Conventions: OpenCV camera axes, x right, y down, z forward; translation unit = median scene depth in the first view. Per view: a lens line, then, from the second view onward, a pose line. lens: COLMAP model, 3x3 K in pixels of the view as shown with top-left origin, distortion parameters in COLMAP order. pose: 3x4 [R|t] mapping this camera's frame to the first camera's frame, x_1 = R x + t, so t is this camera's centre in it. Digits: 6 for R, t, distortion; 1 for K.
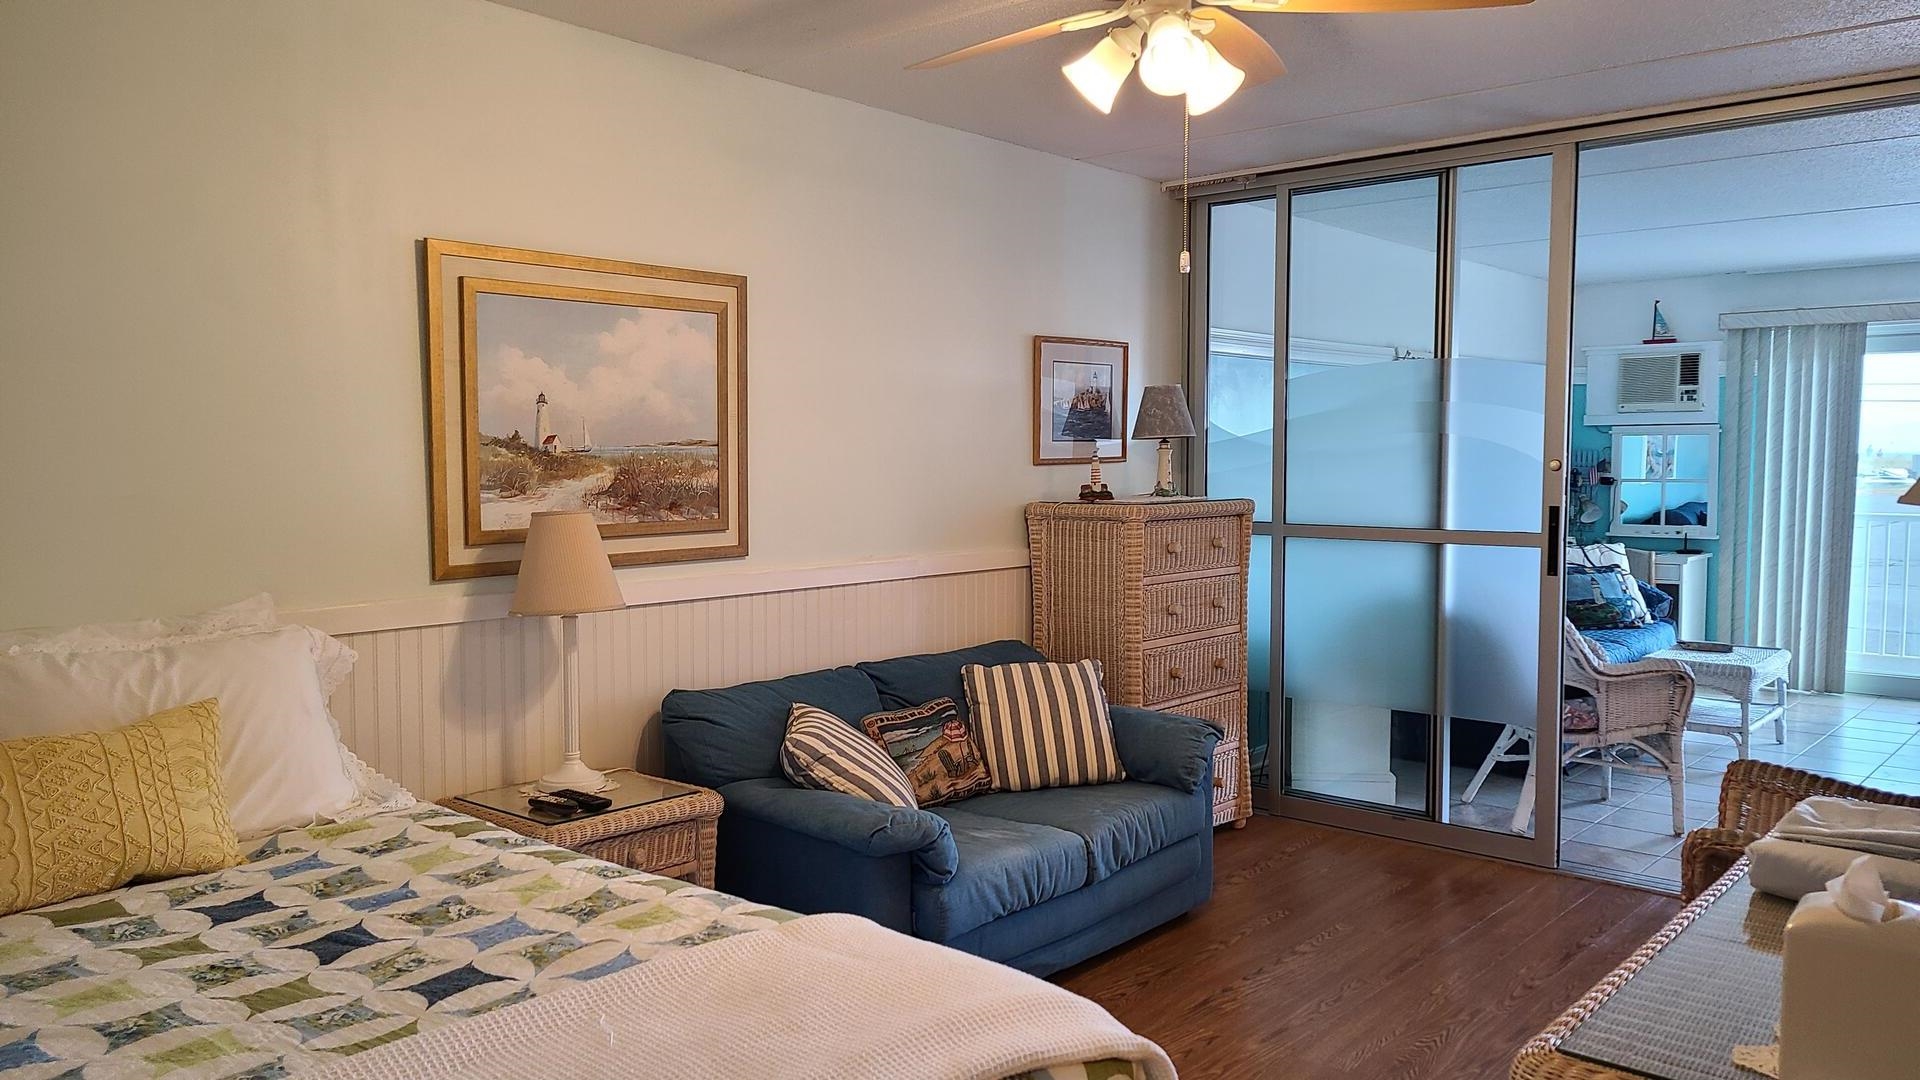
lens RADIAL K [[1438.2, 0, 979.9], [0, 1438.2, 547.1], [0, 0, 1]] dist [0.060317, -0.023796]
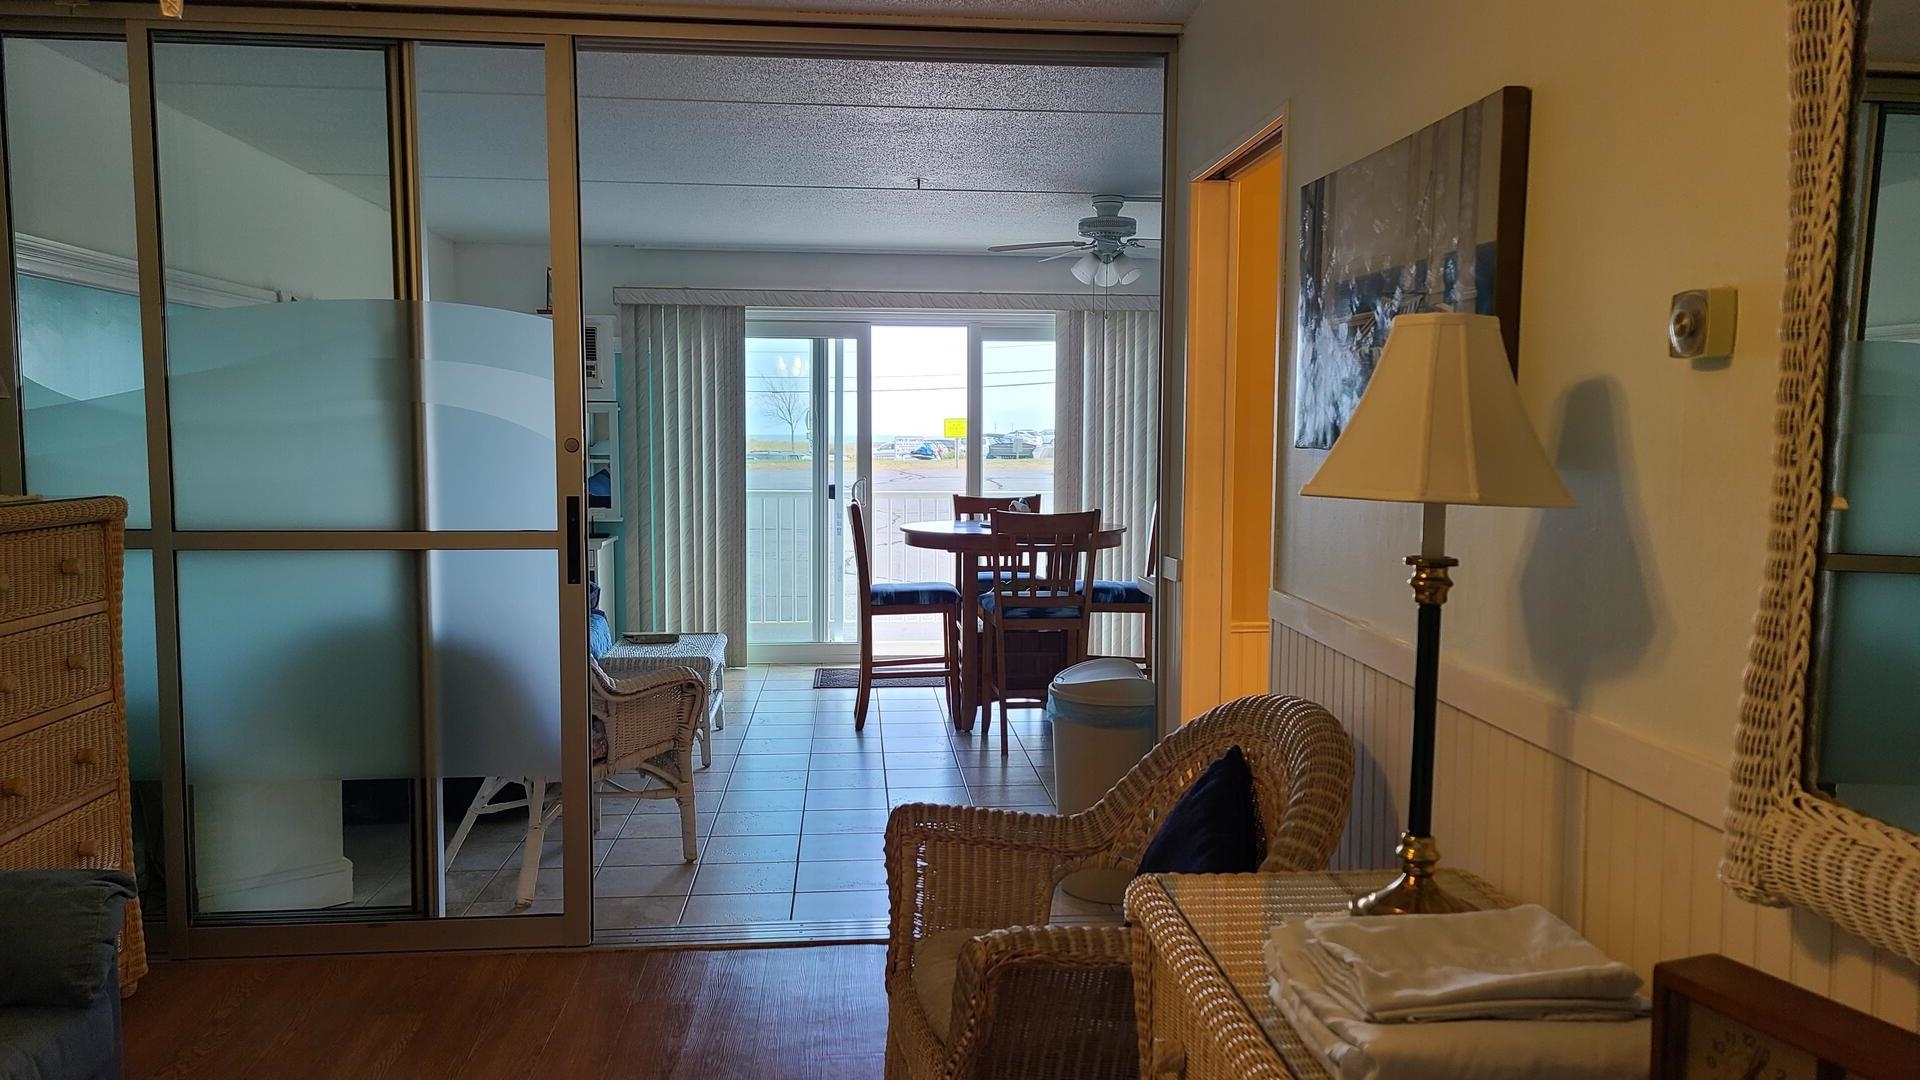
lens RADIAL K [[1438.2, 0, 974.4], [0, 1438.2, 544.4], [0, 0, 1]] dist [0.060317, -0.023796]
pose [[0.708693, -0.052938, 0.703528, -0.004589], [0.044479, 0.998550, 0.030332, -0.010384], [-0.704114, 0.009796, 0.710019, 0.182941]]
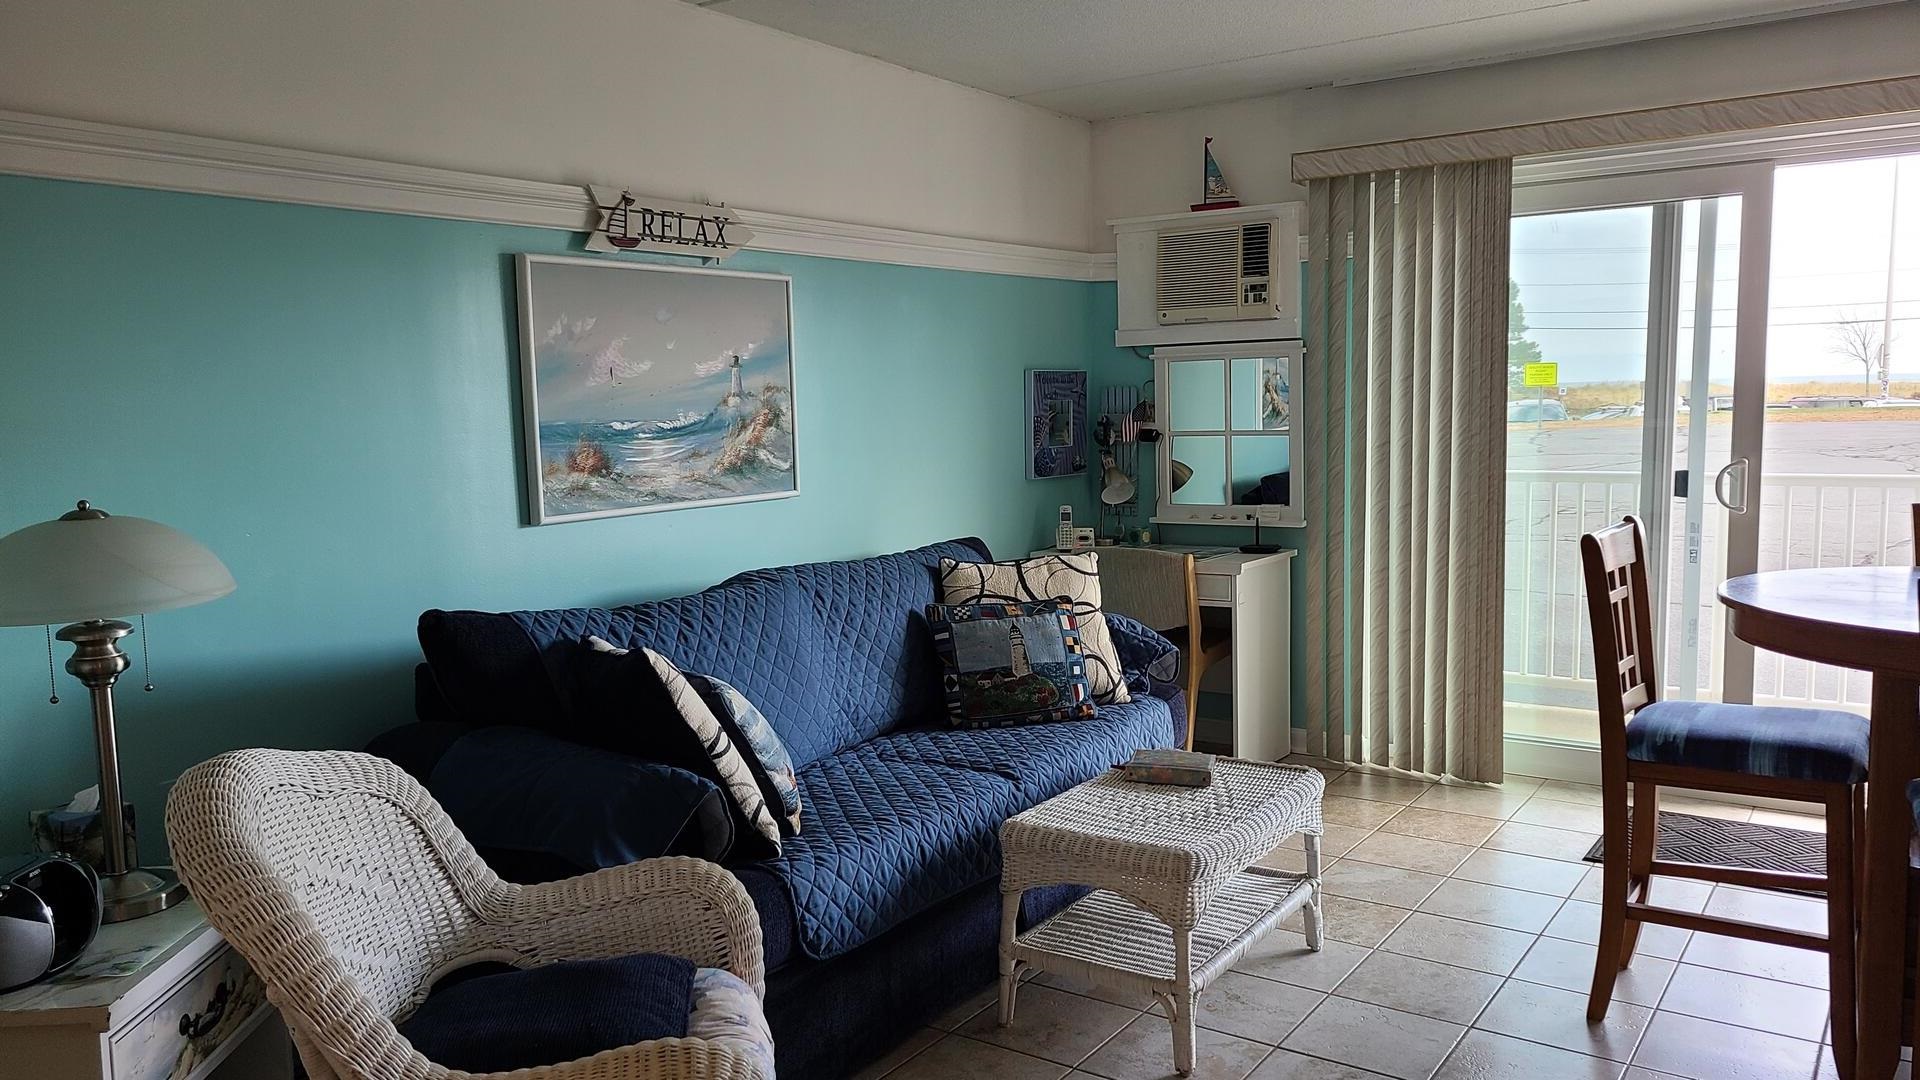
lens RADIAL K [[1438.2, 0, 964.2], [0, 1438.2, 552.8], [0, 0, 1]] dist [0.060317, -0.023796]
pose [[0.994788, -0.033988, 0.096135, 0.358117], [0.029996, 0.998639, 0.042675, -0.029327], [-0.097455, -0.039569, 0.994453, 0.479284]]
